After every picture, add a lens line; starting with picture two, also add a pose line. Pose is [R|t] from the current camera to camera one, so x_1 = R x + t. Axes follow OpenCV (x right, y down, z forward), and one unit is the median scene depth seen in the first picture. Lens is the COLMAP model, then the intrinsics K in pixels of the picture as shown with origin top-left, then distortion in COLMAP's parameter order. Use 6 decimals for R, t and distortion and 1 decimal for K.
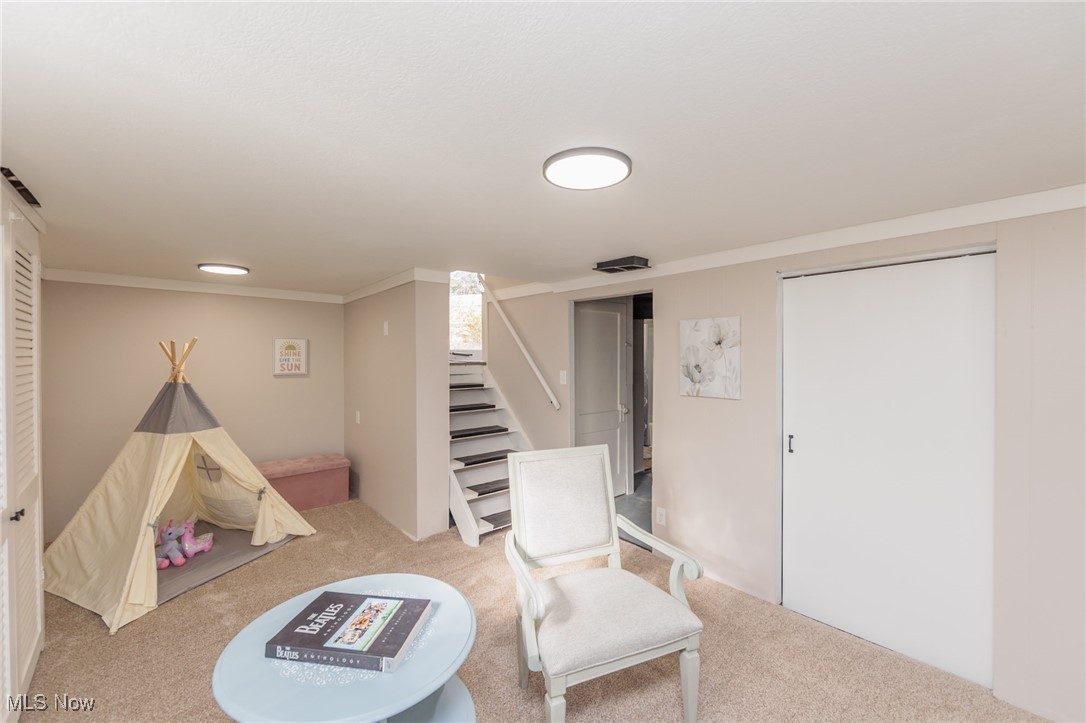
lens RADIAL K [[428.5, 0, 546.4], [0, 428.5, 353.2], [0, 0, 1]] dist [-0.002195, -0.000033]
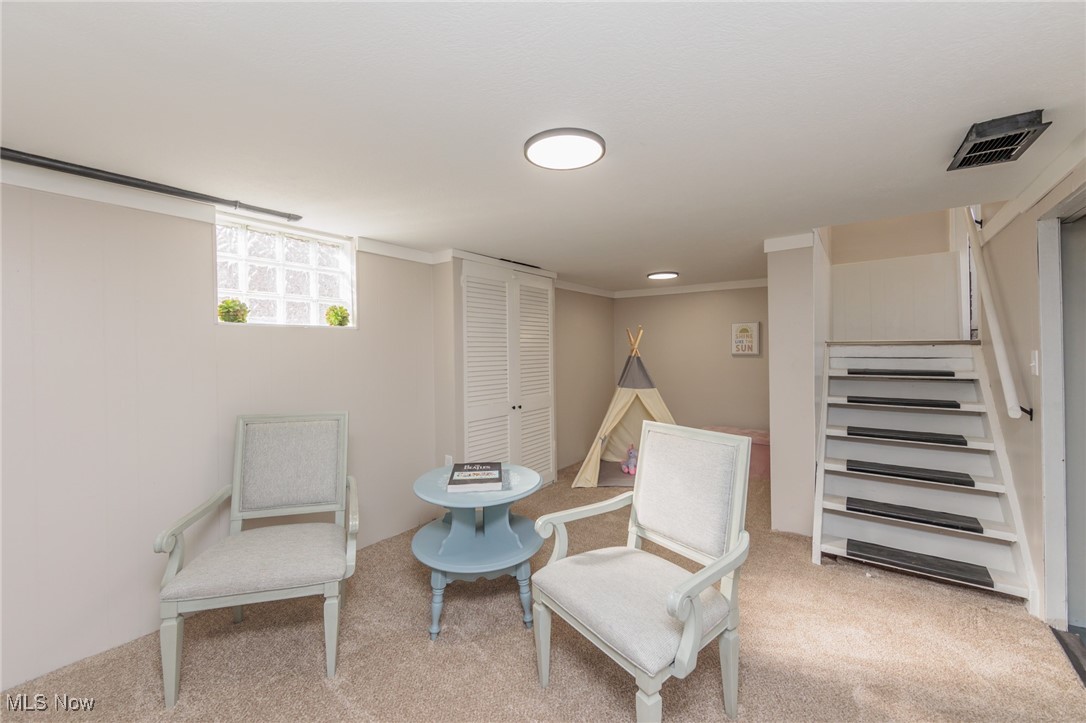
lens RADIAL K [[428.5, 0, 546.4], [0, 428.5, 353.2], [0, 0, 1]] dist [-0.002195, -0.000033]
pose [[0.207424, 0.004920, -0.978239, 0.552233], [0.018095, 0.999797, 0.008865, 0.036975], [0.978084, -0.019540, 0.207293, 0.353573]]
